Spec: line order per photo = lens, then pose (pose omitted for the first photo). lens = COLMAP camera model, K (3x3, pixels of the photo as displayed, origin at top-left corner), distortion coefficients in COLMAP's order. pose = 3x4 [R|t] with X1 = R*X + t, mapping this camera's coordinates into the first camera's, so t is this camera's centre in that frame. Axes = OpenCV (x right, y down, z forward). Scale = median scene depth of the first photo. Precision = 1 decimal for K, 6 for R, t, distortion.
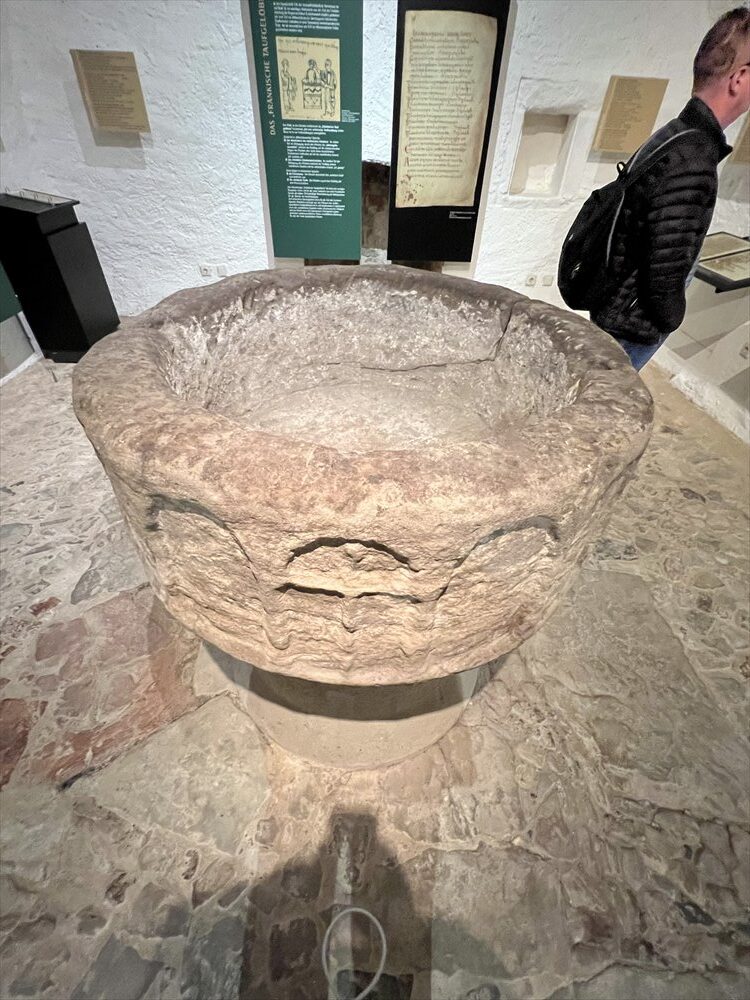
lens RADIAL K [[451.0, 0, 375.0], [0, 451.0, 500.0], [0, 0, 1]] dist [-0.002431, 0.000403]
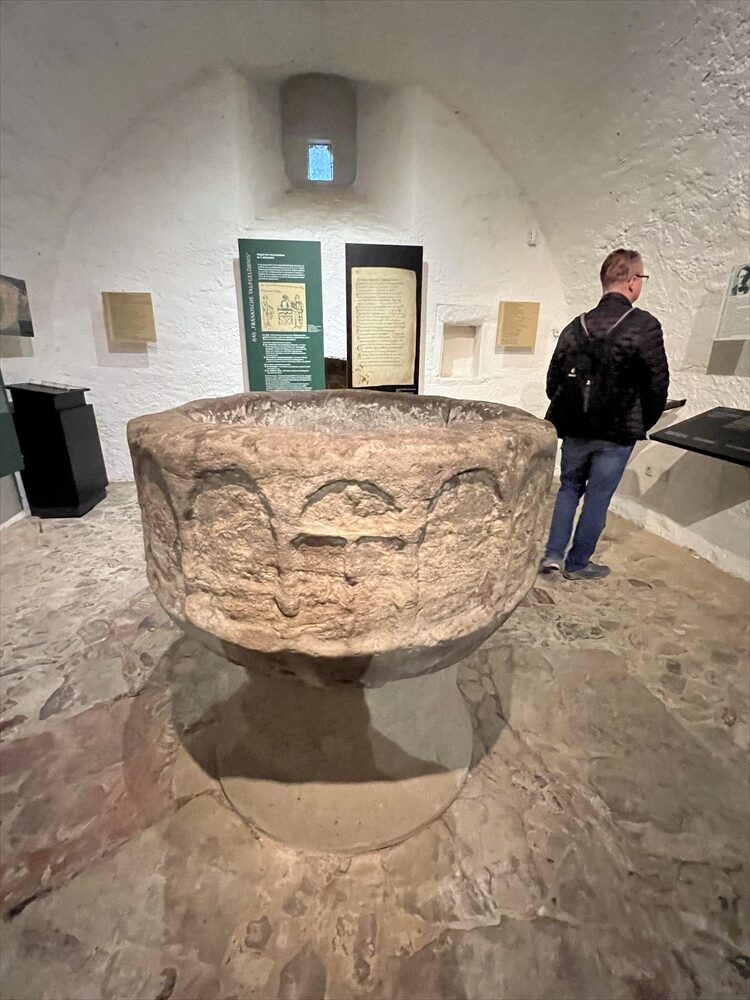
lens RADIAL K [[451.0, 0, 375.0], [0, 451.0, 500.0], [0, 0, 1]] dist [-0.002431, 0.000403]
pose [[0.994816, -0.054591, 0.085795, -0.043627], [0.082748, 0.924967, -0.370930, 0.282141], [-0.059108, 0.376106, 0.924689, -0.109122]]
